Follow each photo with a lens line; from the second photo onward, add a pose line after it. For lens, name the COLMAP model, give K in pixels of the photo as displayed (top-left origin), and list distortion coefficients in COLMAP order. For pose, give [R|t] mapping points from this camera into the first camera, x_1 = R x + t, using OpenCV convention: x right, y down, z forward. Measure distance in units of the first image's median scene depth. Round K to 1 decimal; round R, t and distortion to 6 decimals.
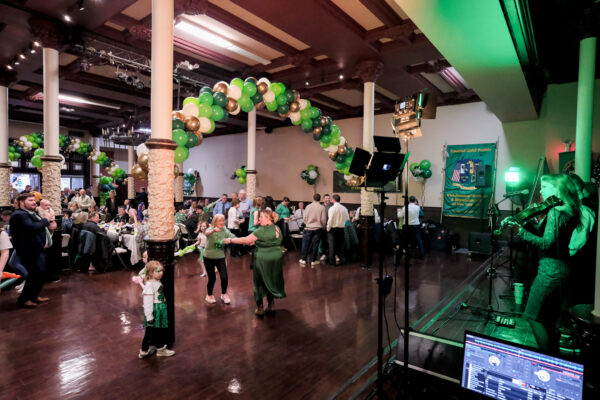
lens RADIAL K [[333.3, 0, 298.0], [0, 333.3, 194.6], [0, 0, 1]] dist [-0.036014, 0.026930]
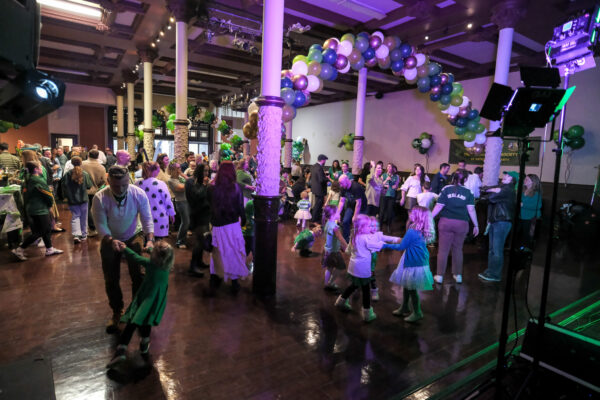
lens RADIAL K [[333.3, 0, 298.0], [0, 333.3, 194.6], [0, 0, 1]] dist [-0.036014, 0.026930]
pose [[0.949734, 0.063174, -0.306619, -0.002018], [-0.036906, 0.995192, 0.090729, 0.018315], [0.310876, -0.074852, 0.947498, 0.025661]]
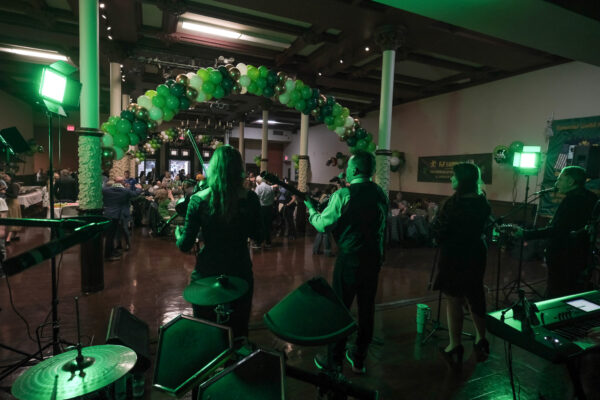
lens RADIAL K [[333.3, 0, 298.0], [0, 333.3, 194.6], [0, 0, 1]] dist [-0.036014, 0.026930]
pose [[0.884311, 0.048356, -0.464387, 0.429066], [-0.032380, 0.998579, 0.042321, 0.002389], [0.465774, -0.022388, 0.884621, 0.134698]]
